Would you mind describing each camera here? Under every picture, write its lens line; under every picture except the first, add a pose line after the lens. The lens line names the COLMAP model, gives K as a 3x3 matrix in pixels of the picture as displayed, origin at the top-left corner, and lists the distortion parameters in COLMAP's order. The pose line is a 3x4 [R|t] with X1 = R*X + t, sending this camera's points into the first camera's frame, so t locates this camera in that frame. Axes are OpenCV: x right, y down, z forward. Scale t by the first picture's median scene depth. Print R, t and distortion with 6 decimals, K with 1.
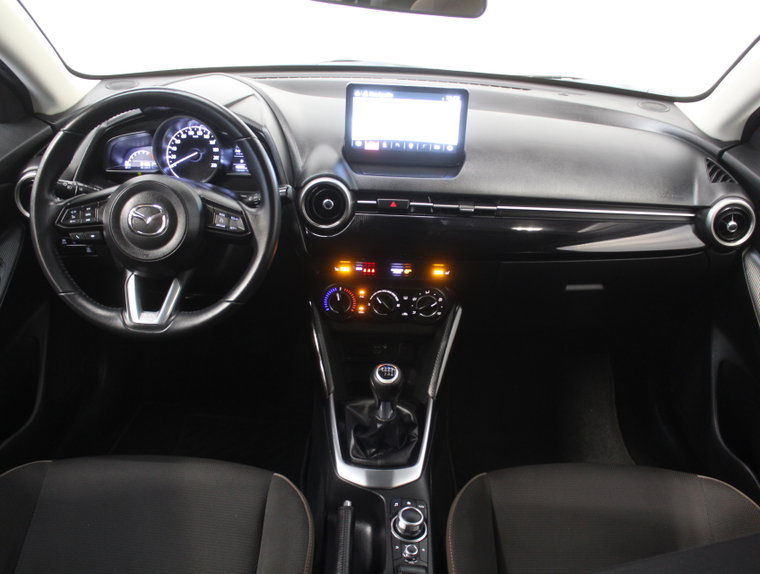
lens RADIAL K [[778.6, 0, 385.2], [0, 778.6, 280.7], [0, 0, 1]] dist [-0.118987, 0.000000]
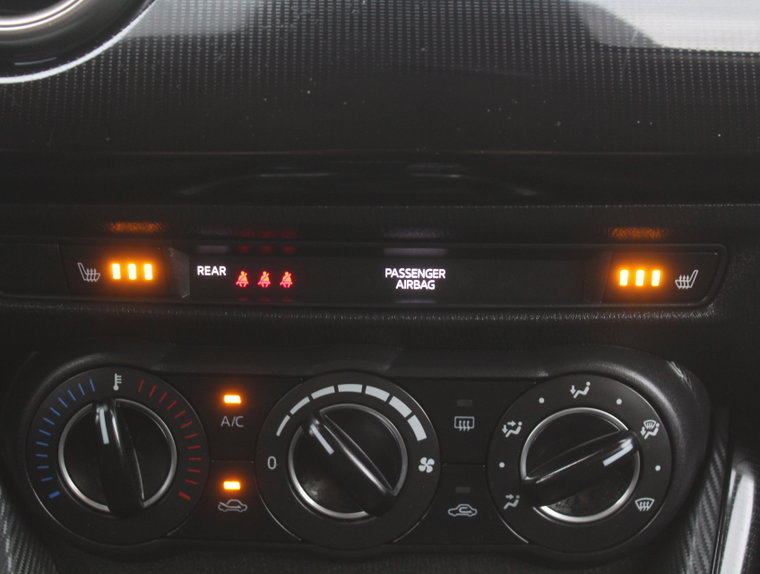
lens RADIAL K [[1249.8, 0, 381.4], [0, 1249.8, 288.4], [0, 0, 1]] dist [-0.052253, 0.000000]
pose [[0.999359, -0.025660, -0.024979, 0.014535], [0.021899, 0.989812, -0.140684, 0.031912], [0.028334, 0.140046, 0.989739, 0.699652]]
